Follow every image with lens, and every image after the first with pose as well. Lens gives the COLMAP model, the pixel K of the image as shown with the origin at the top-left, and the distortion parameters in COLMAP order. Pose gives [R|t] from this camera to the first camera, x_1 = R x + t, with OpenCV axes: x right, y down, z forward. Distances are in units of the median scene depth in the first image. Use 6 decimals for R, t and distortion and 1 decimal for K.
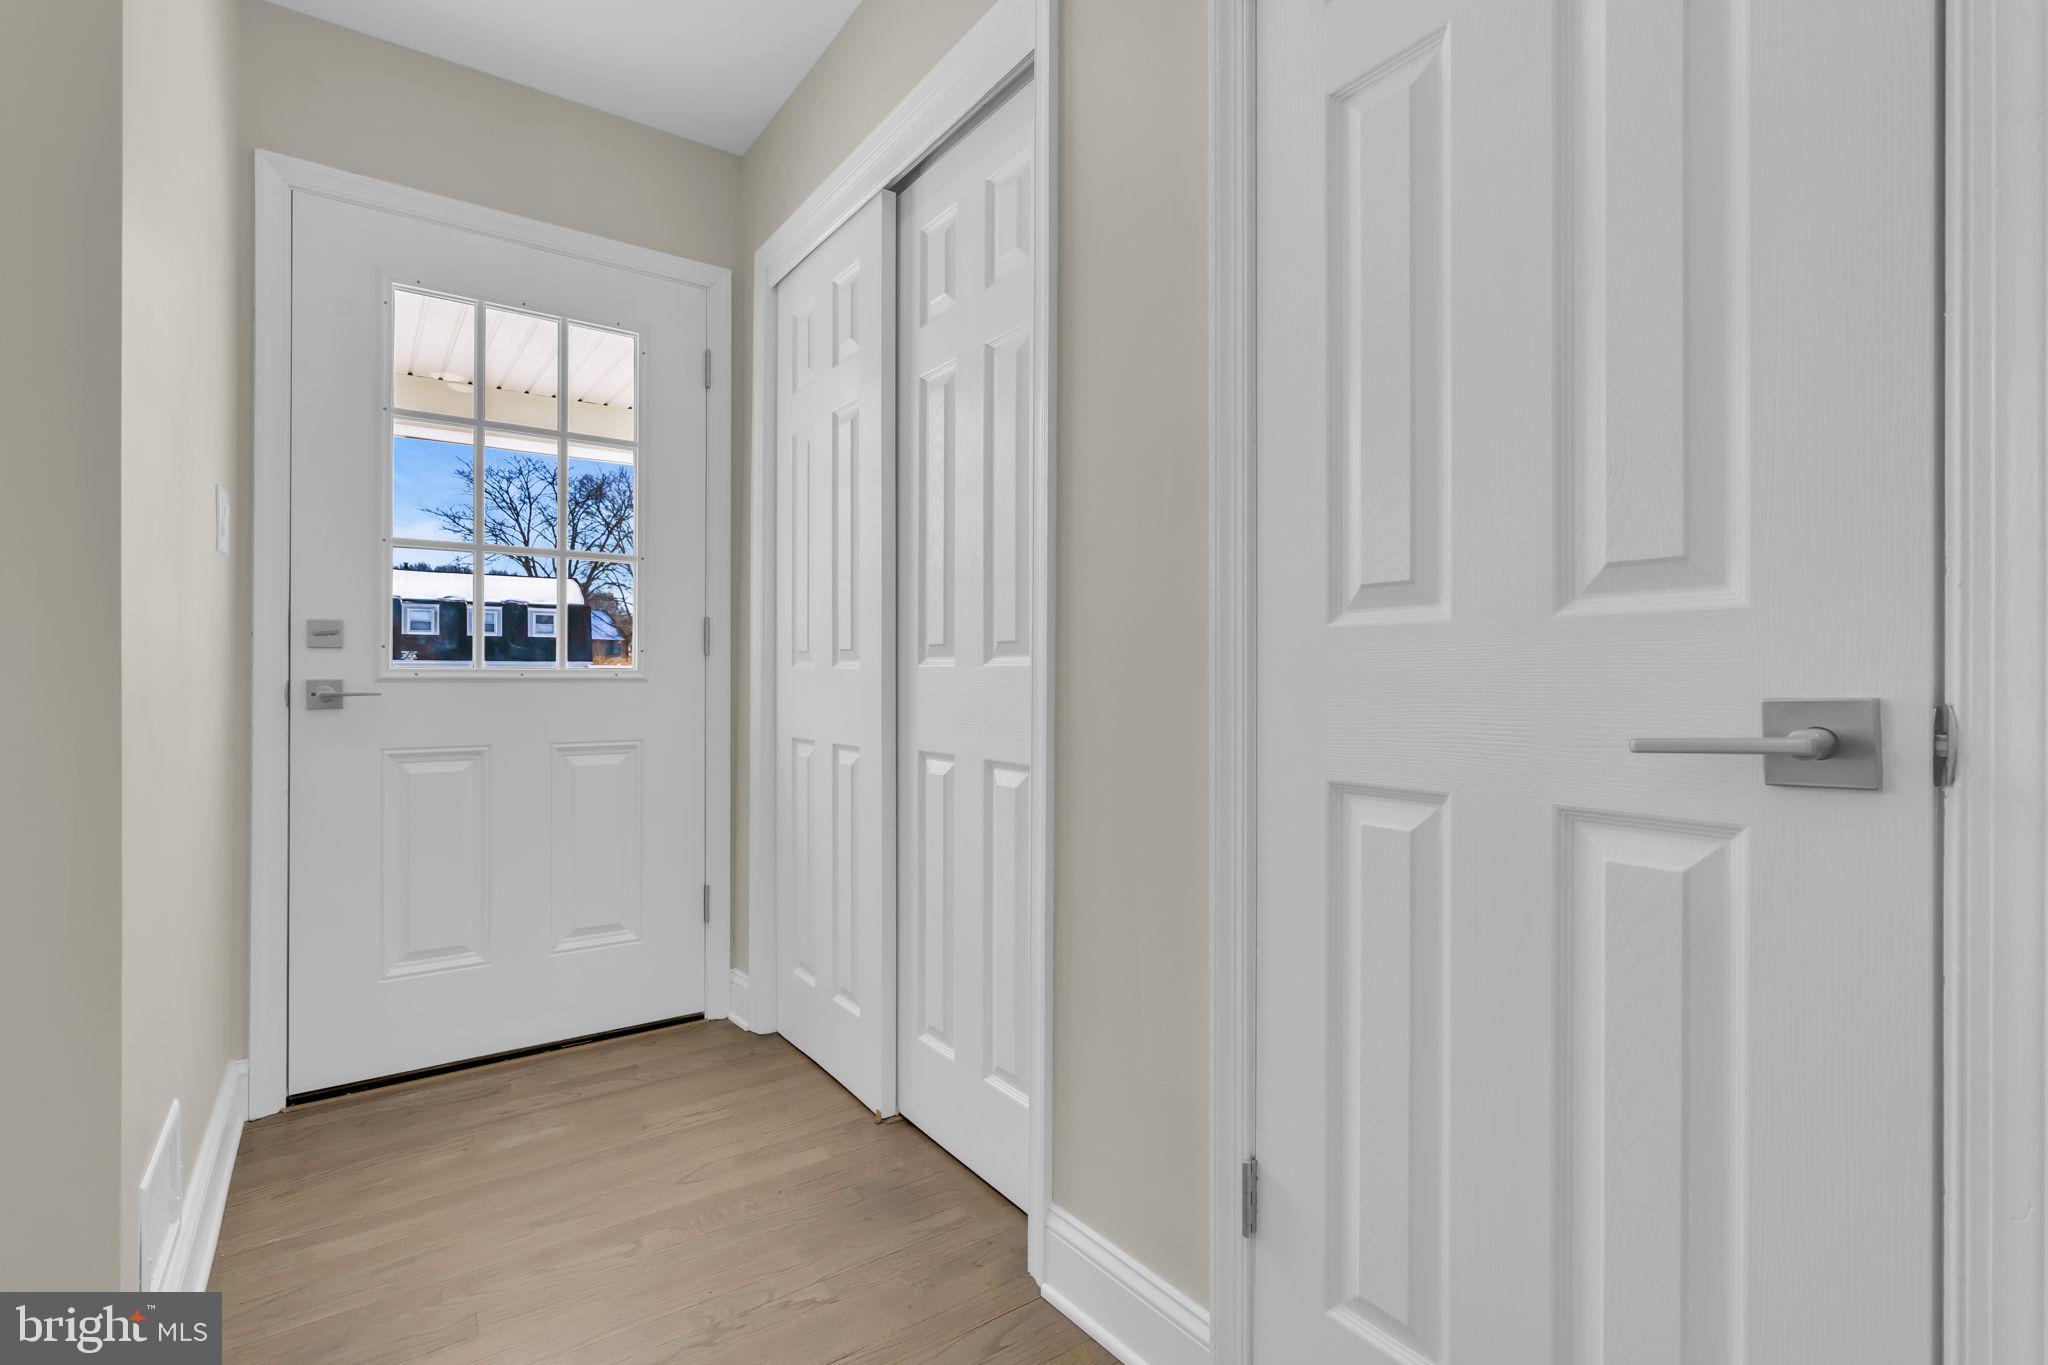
lens RADIAL K [[921.9, 0, 1002.8], [0, 921.9, 676.7], [0, 0, 1]] dist [-0.004739, 0.001319]
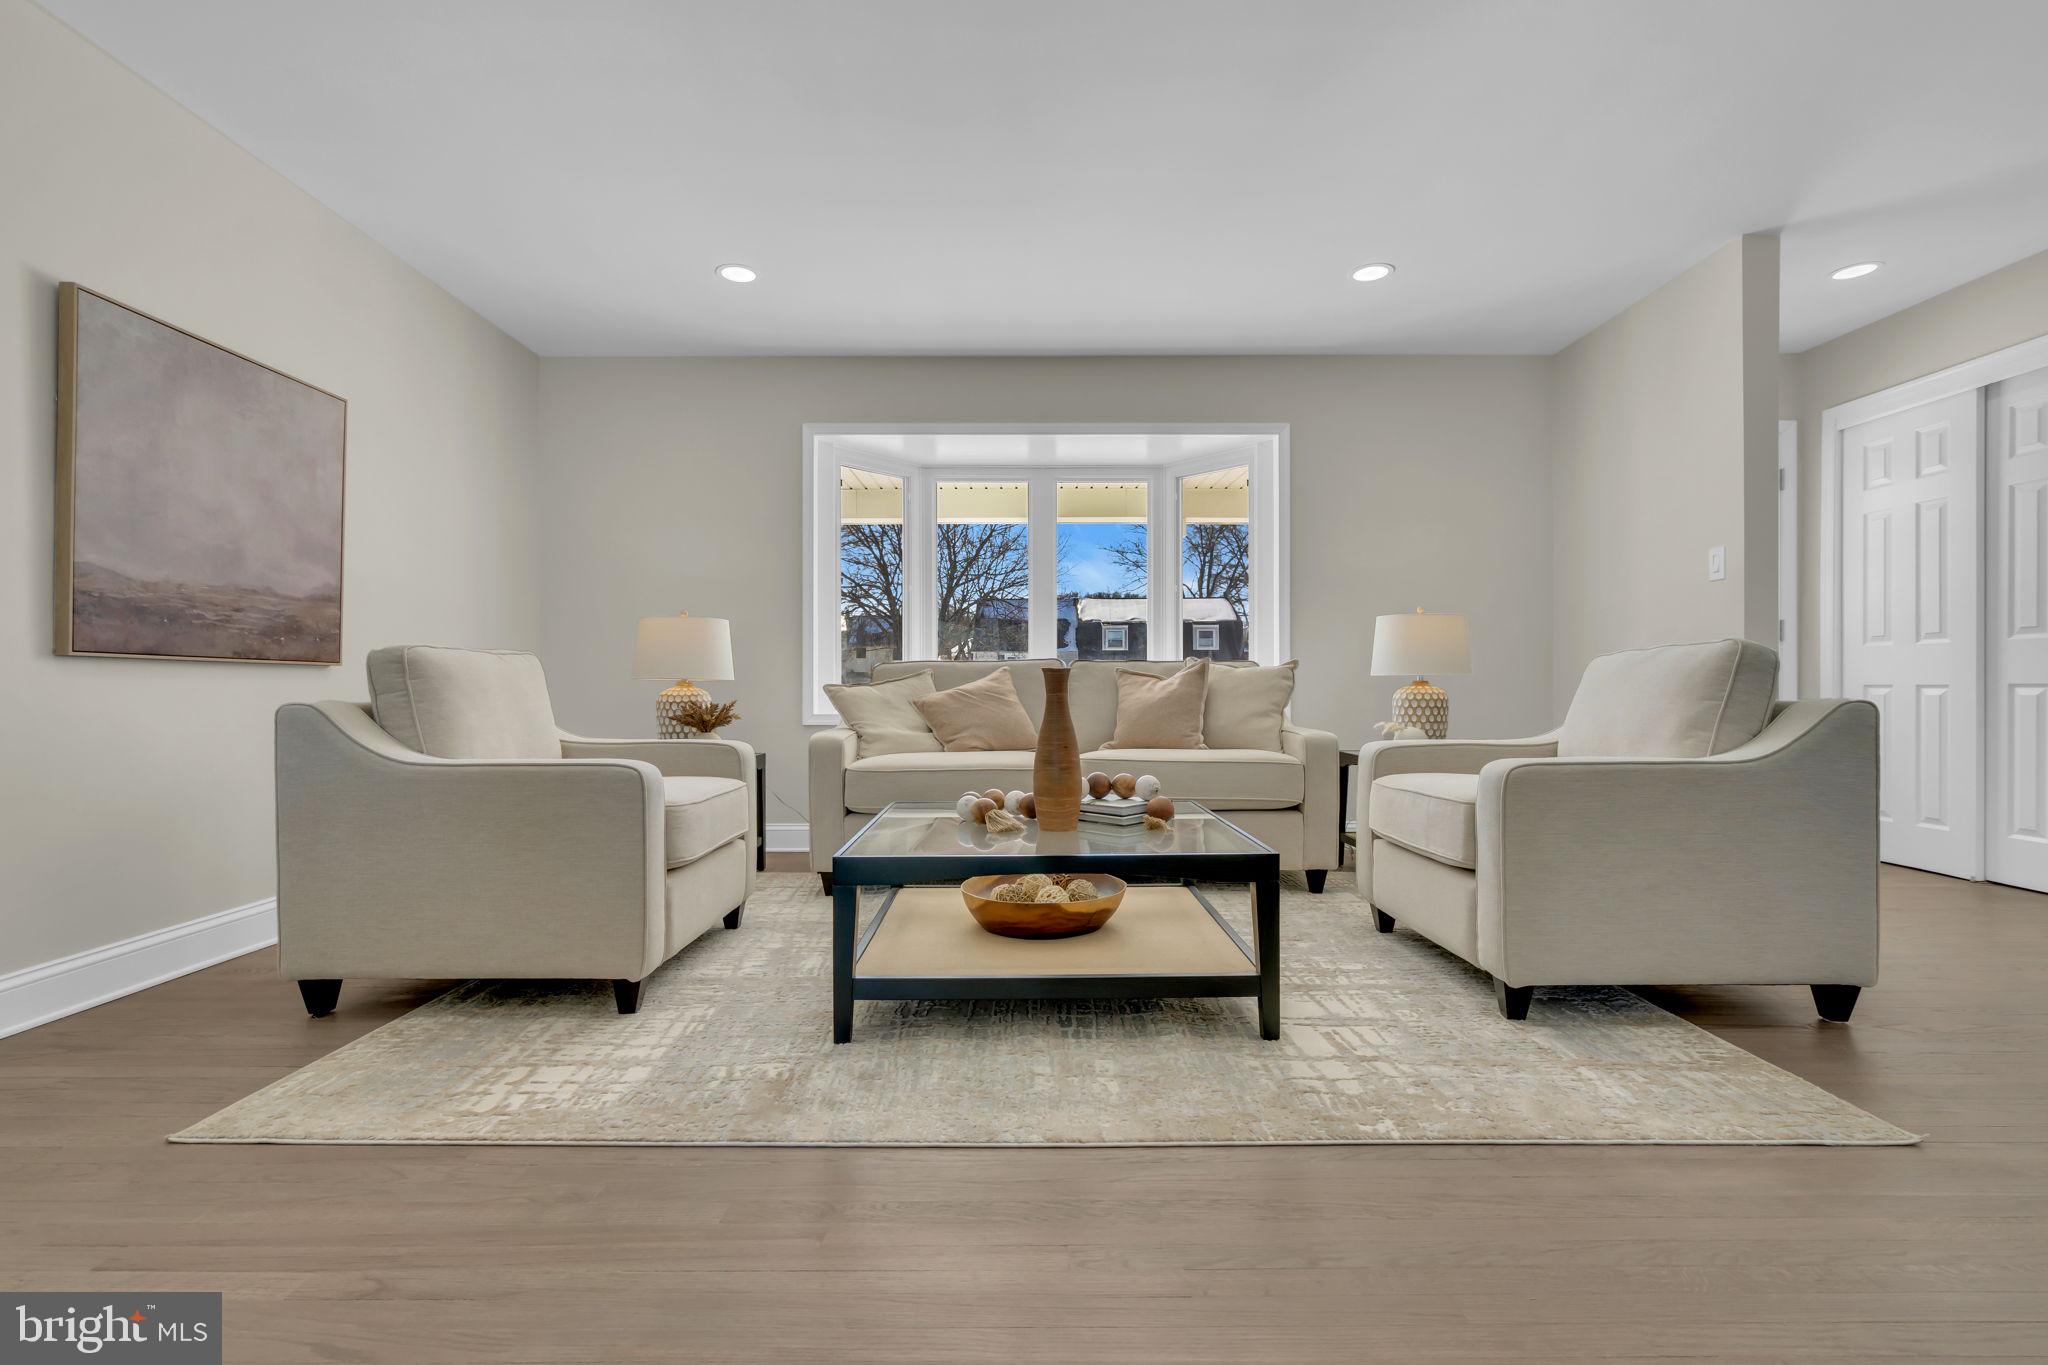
lens RADIAL K [[921.9, 0, 1018.7], [0, 921.9, 689.2], [0, 0, 1]] dist [-0.004739, 0.001319]
pose [[0.819326, -0.002789, -0.573321, -0.617743], [0.004314, 0.999990, 0.001302, 0.073250], [0.573312, -0.003540, 0.819330, -1.553645]]
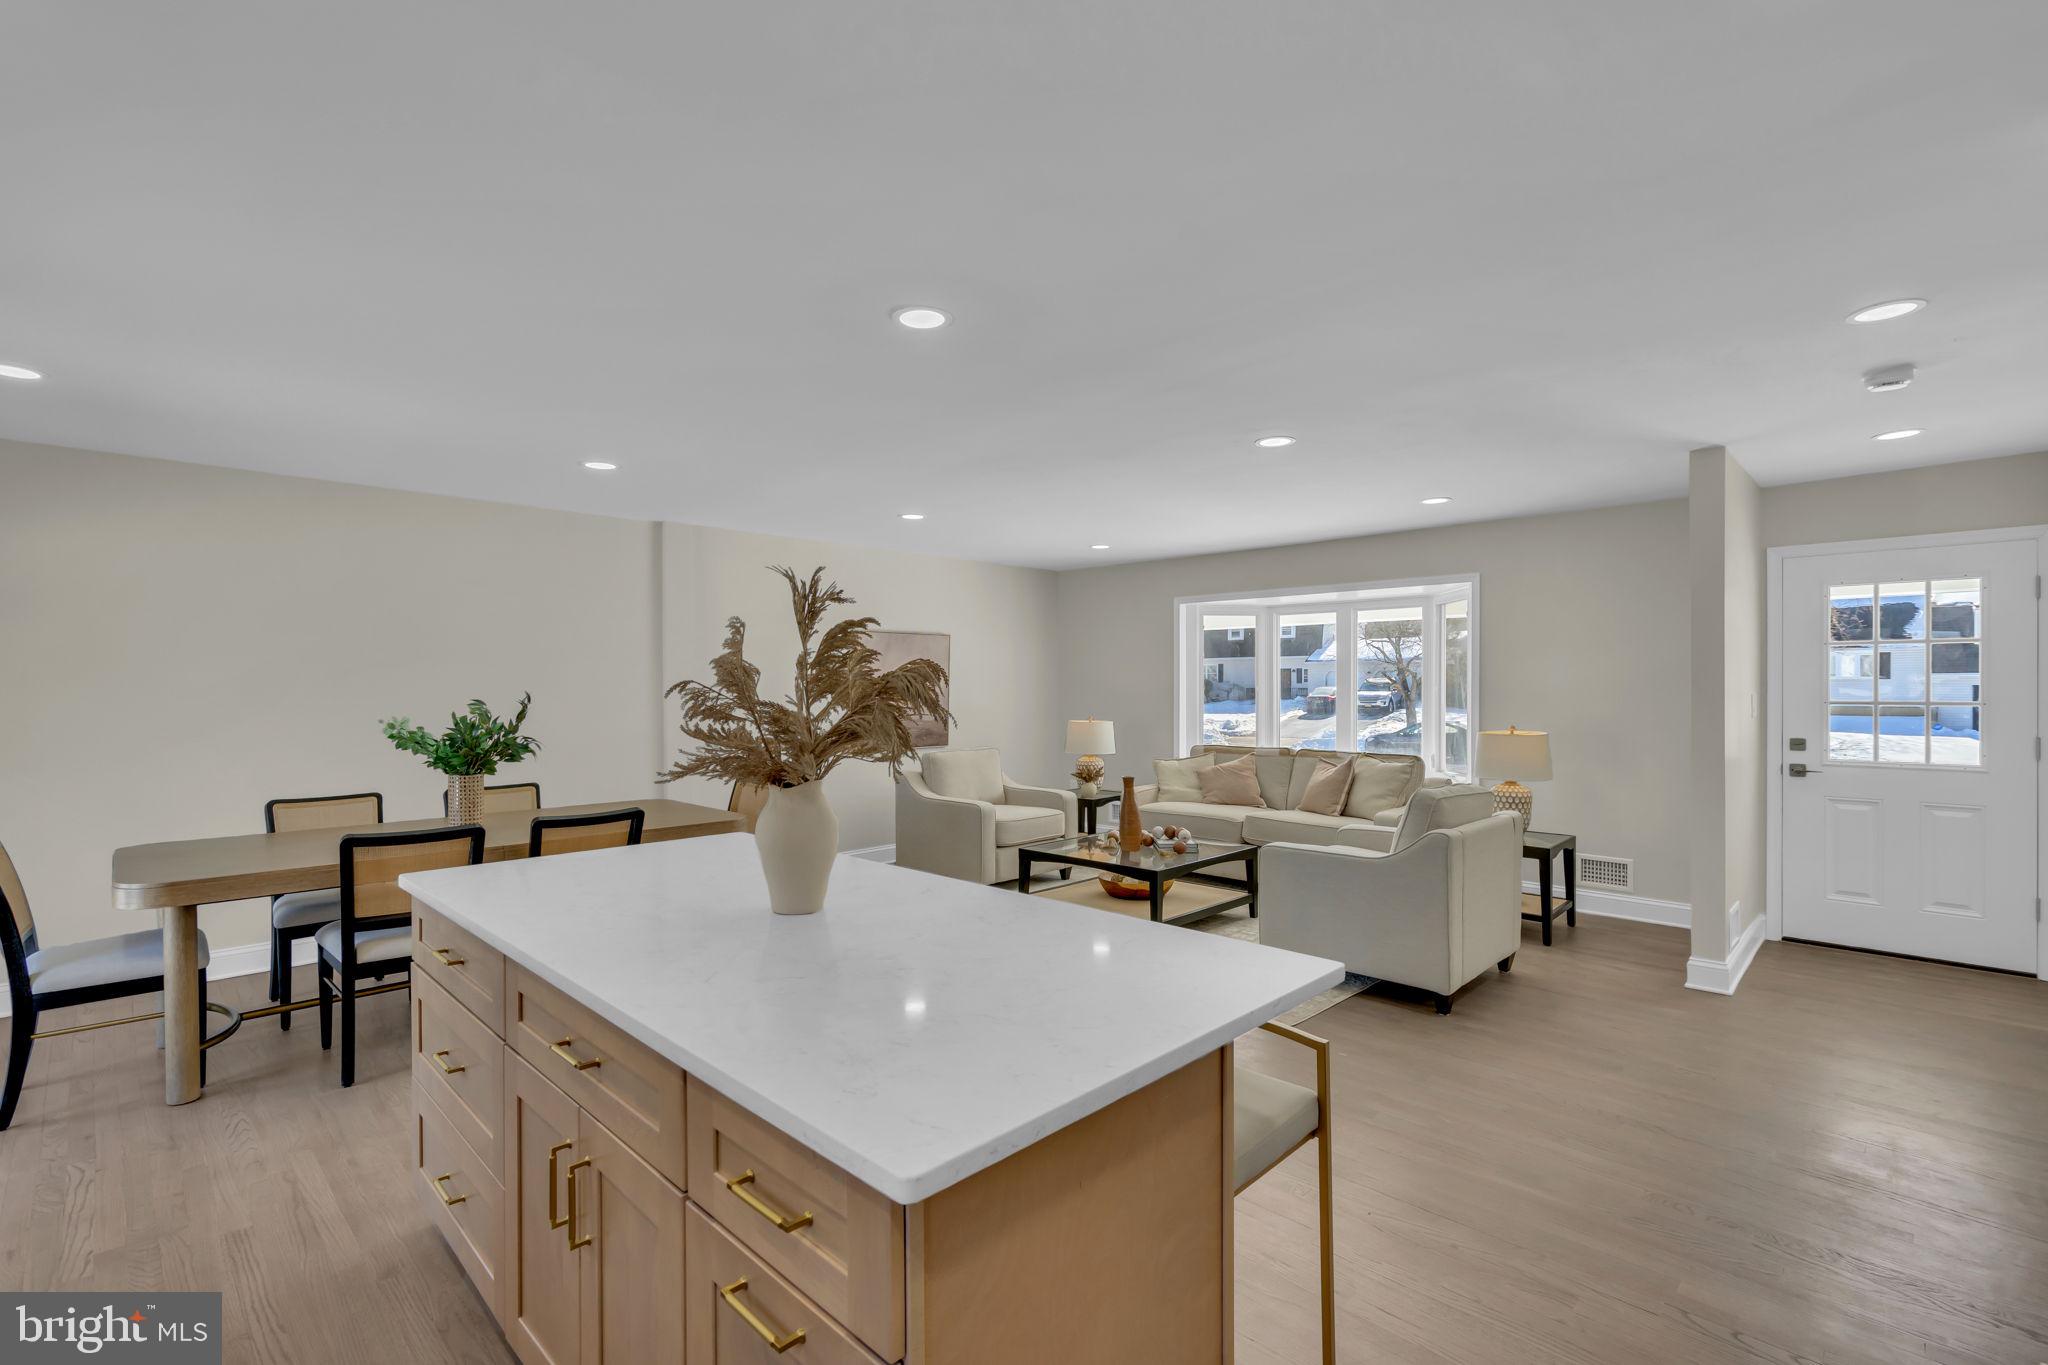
lens RADIAL K [[921.9, 0, 1027.9], [0, 921.9, 687.0], [0, 0, 1]] dist [-0.004739, 0.001319]
pose [[0.179015, 0.001348, -0.983845, 1.178665], [0.005091, 0.999984, 0.002297, -0.201481], [0.983833, -0.005420, 0.179005, -1.305722]]
